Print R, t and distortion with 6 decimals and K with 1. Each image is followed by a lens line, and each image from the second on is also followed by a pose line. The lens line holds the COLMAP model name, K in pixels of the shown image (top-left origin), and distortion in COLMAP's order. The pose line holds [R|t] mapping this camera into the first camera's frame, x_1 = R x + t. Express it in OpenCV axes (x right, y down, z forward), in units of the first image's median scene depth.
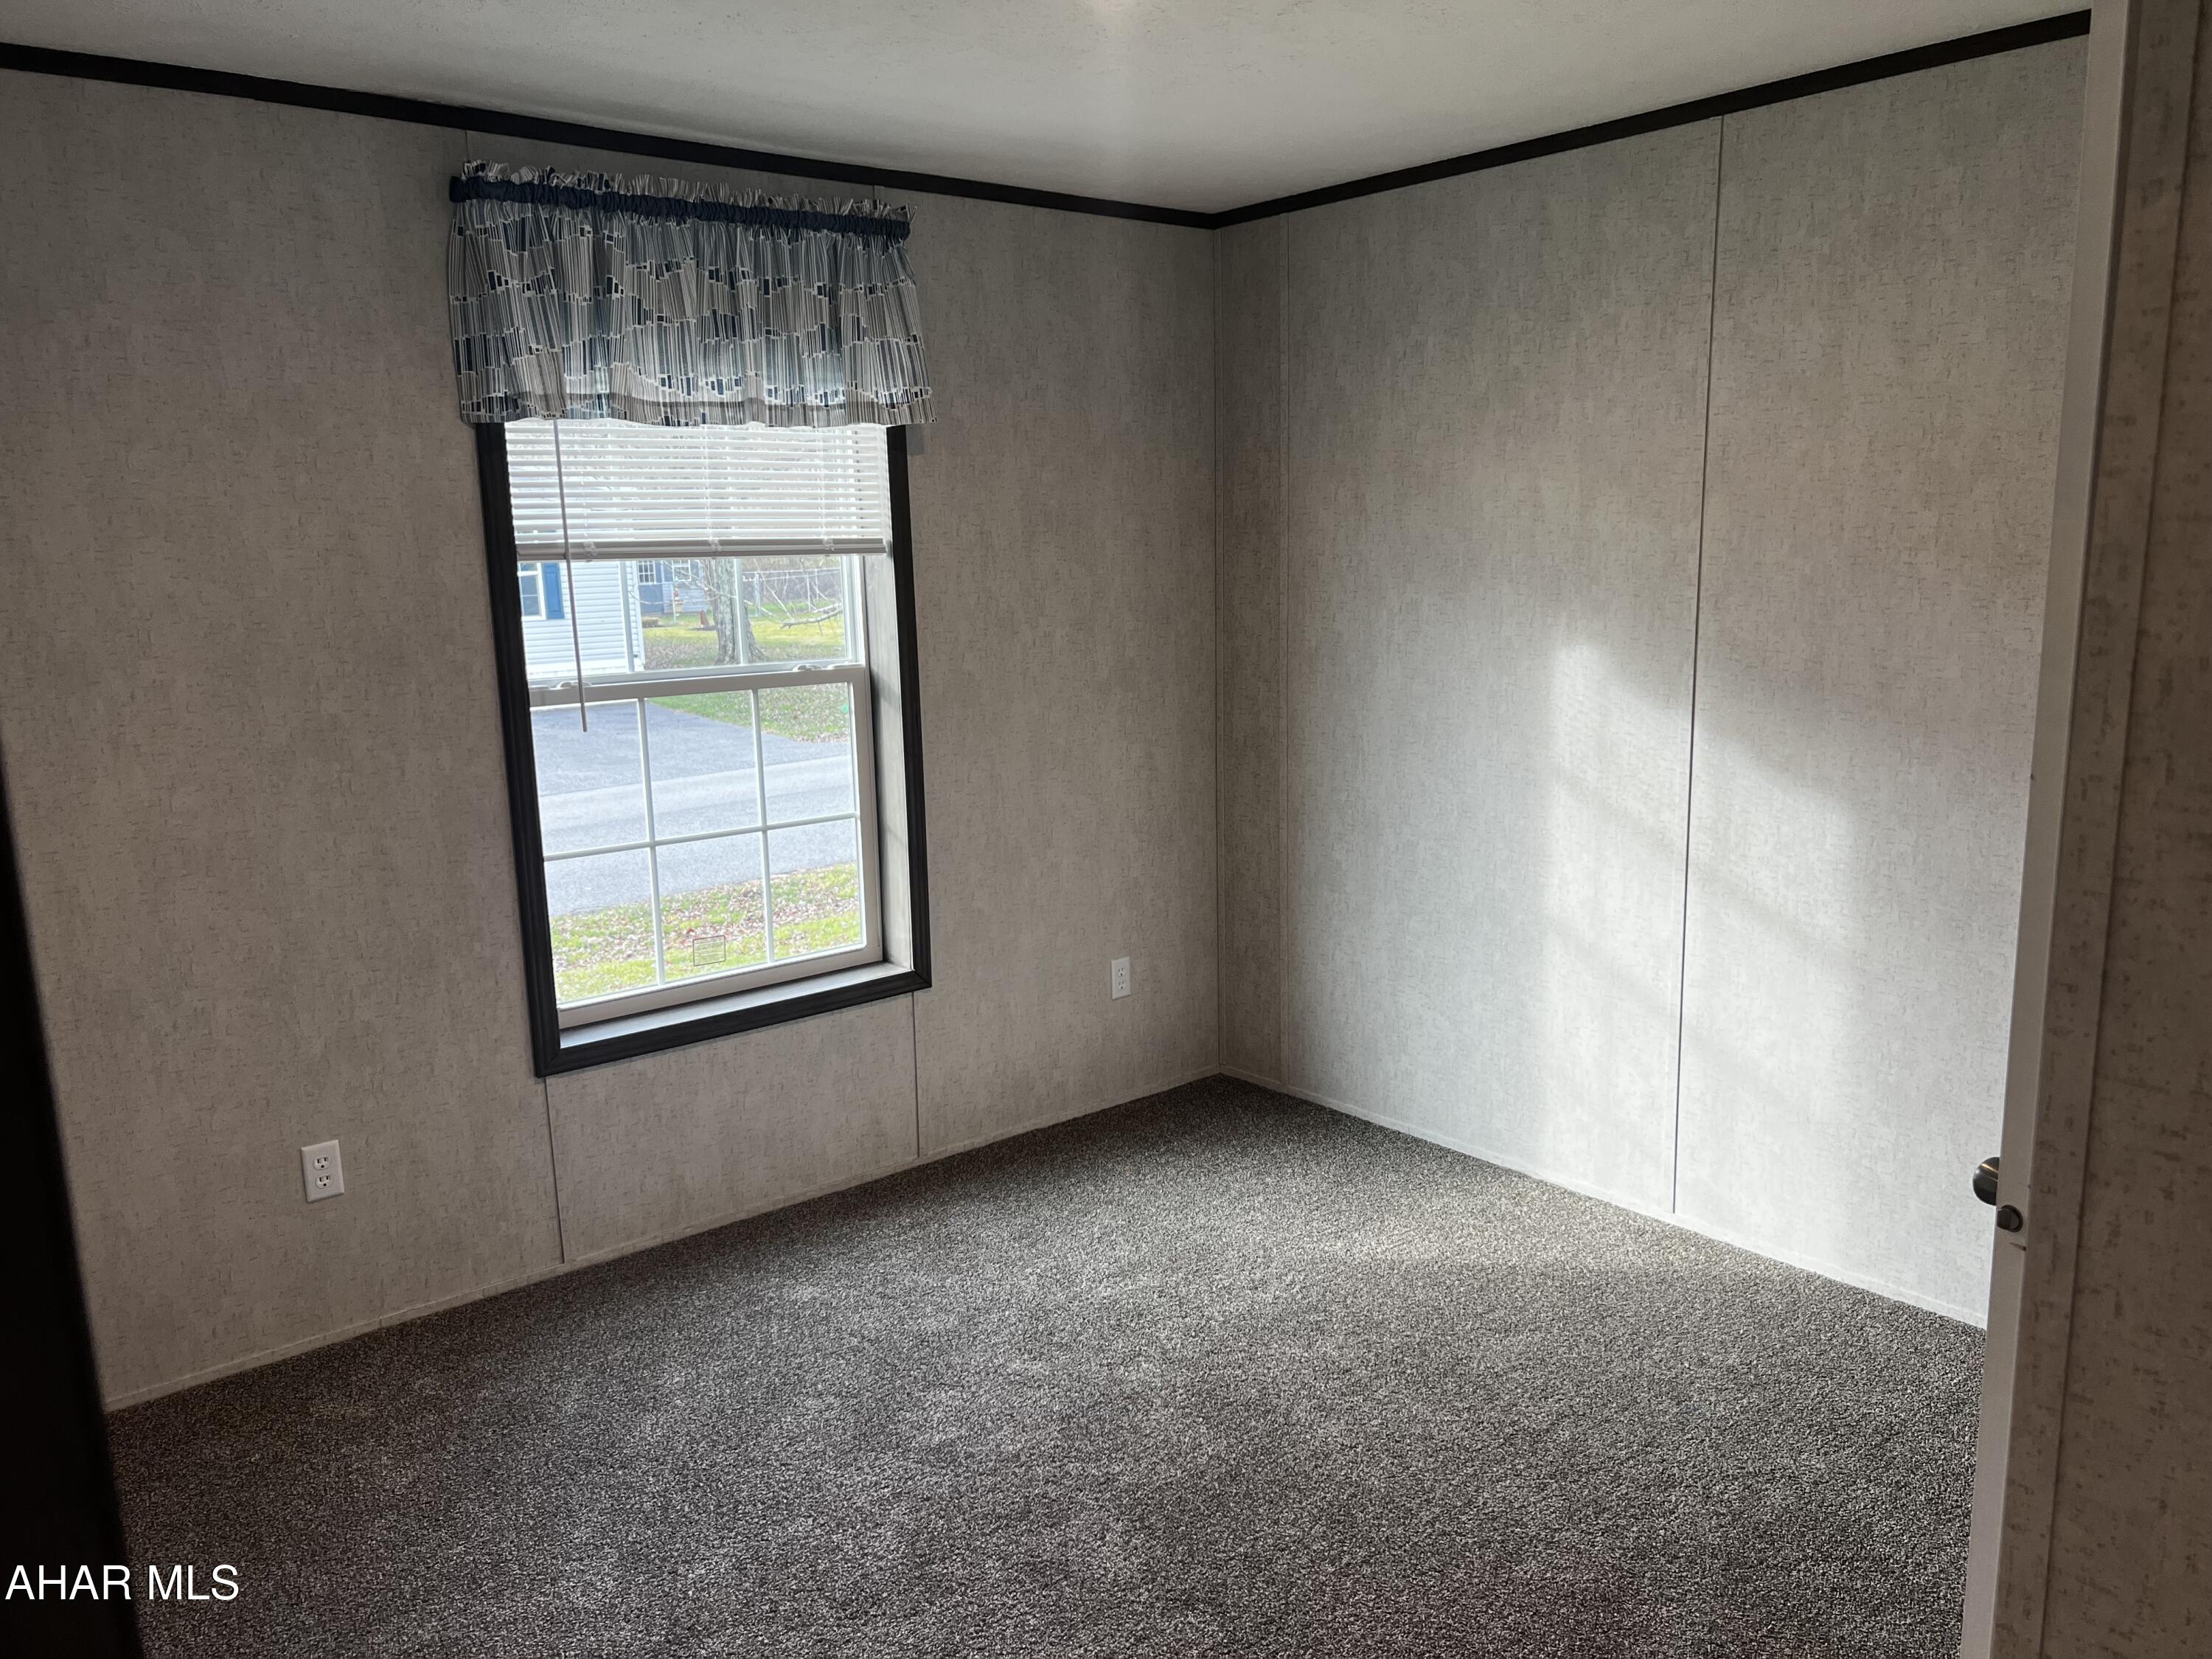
lens RADIAL K [[1672.6, 0, 1118.0], [0, 1672.6, 834.3], [0, 0, 1]] dist [0.084104, -0.073461]
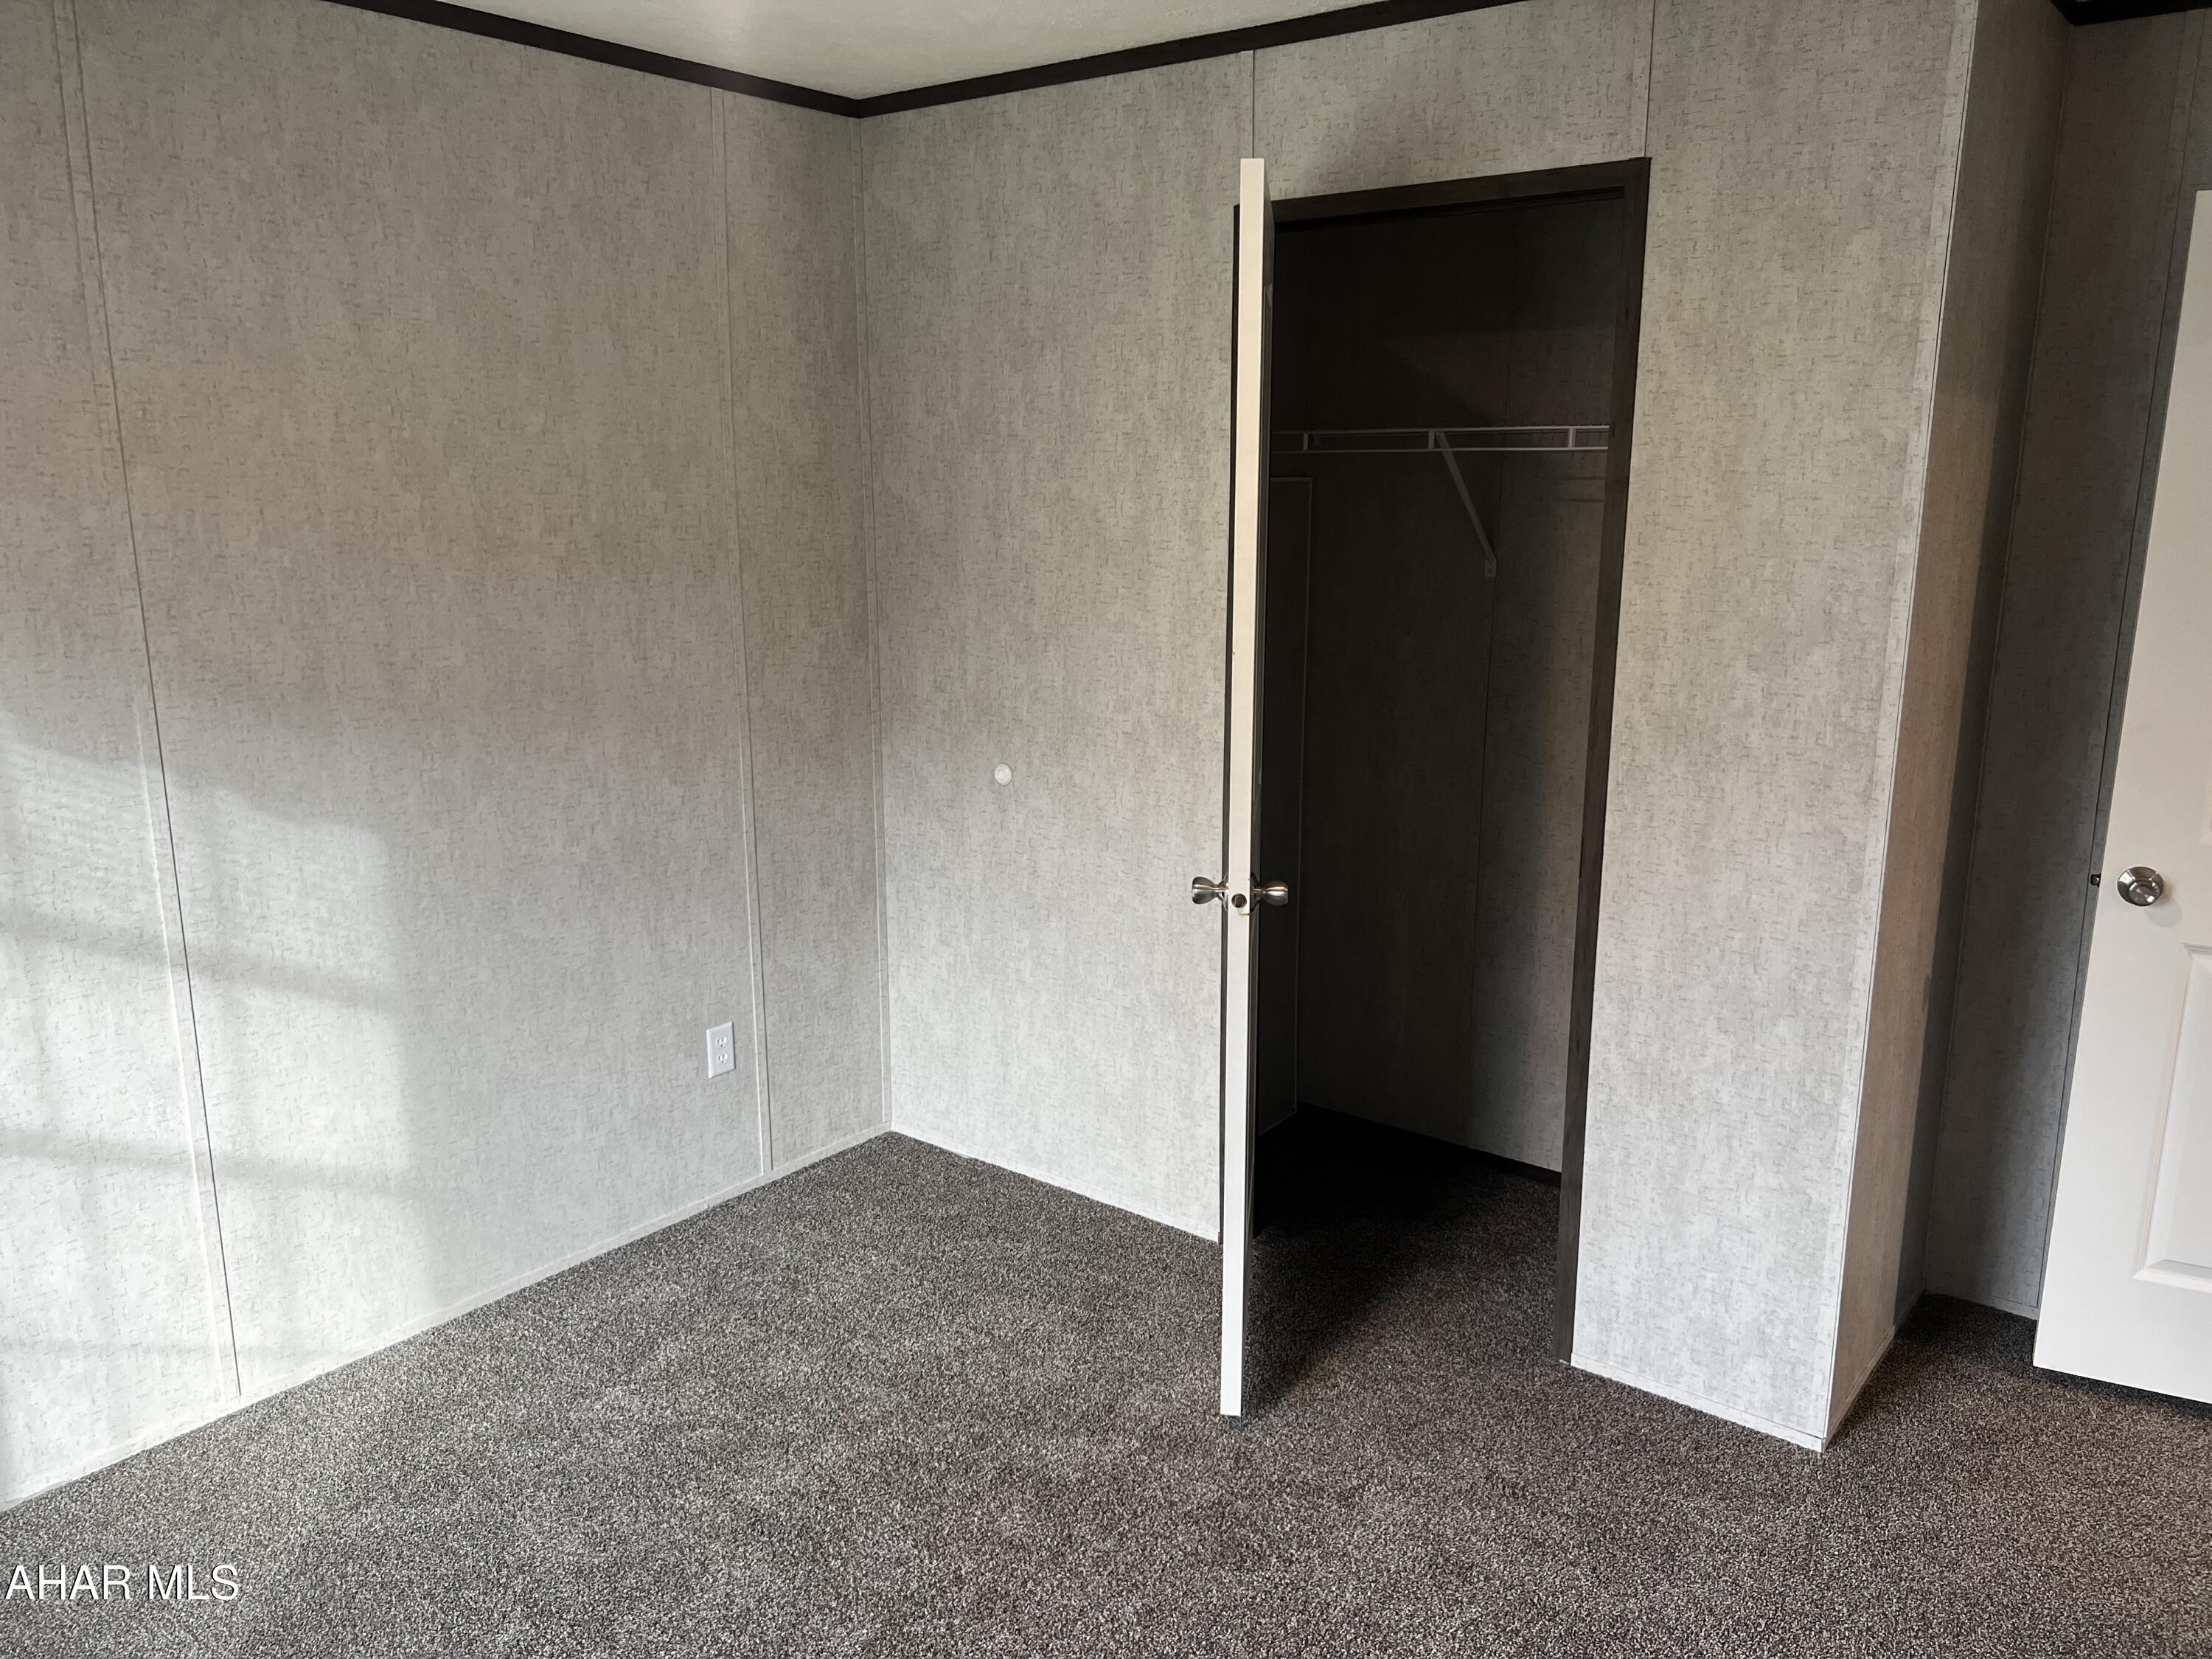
lens RADIAL K [[1672.6, 0, 1103.2], [0, 1672.6, 824.5], [0, 0, 1]] dist [0.084104, -0.073461]
pose [[-0.199351, -0.189284, 0.961473, -0.510014], [0.179941, 0.957412, 0.225793, -0.148686], [-0.963266, 0.218020, -0.156801, 0.770978]]
